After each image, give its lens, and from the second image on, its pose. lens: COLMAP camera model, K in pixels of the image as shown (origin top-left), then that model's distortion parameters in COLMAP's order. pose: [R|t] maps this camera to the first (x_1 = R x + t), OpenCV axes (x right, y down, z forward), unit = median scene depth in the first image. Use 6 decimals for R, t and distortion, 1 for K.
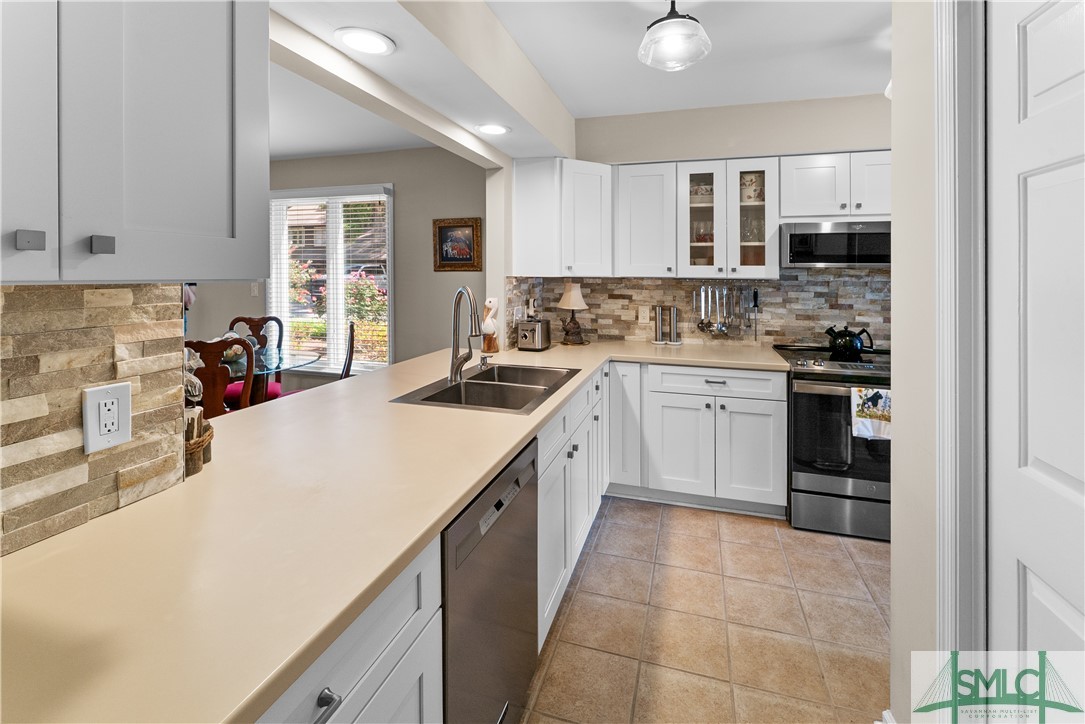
lens RADIAL K [[490.6, 0, 538.8], [0, 490.6, 276.2], [0, 0, 1]] dist [-0.018402, -0.000690]
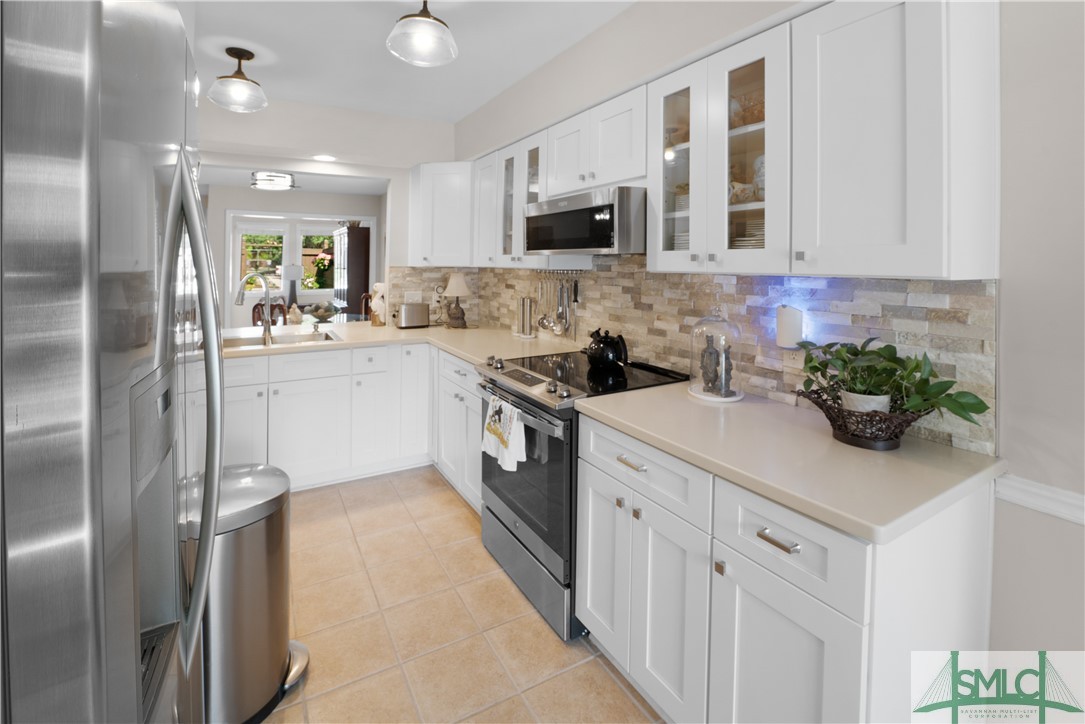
lens RADIAL K [[490.6, 0, 538.8], [0, 490.6, 276.2], [0, 0, 1]] dist [-0.018402, -0.000690]
pose [[0.744885, 0.015165, -0.667020, 0.994212], [-0.007418, 0.999868, 0.014448, 0.005893], [0.667151, -0.005814, 0.744900, 0.324866]]
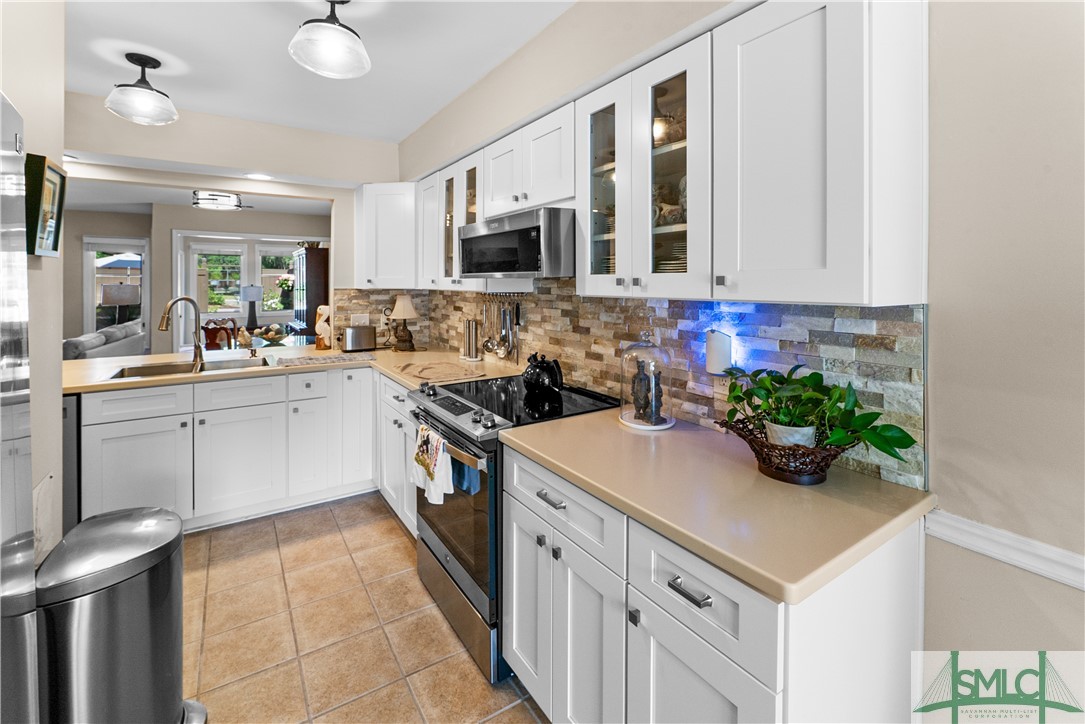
lens RADIAL K [[472.9, 0, 531.6], [0, 472.9, 296.3], [0, 0, 1]] dist [-0.001729, -0.000351]
pose [[0.774619, 0.013597, -0.632282, 1.005955], [-0.004299, 0.999859, 0.016235, 0.000079], [0.632413, -0.009857, 0.774568, 0.391055]]
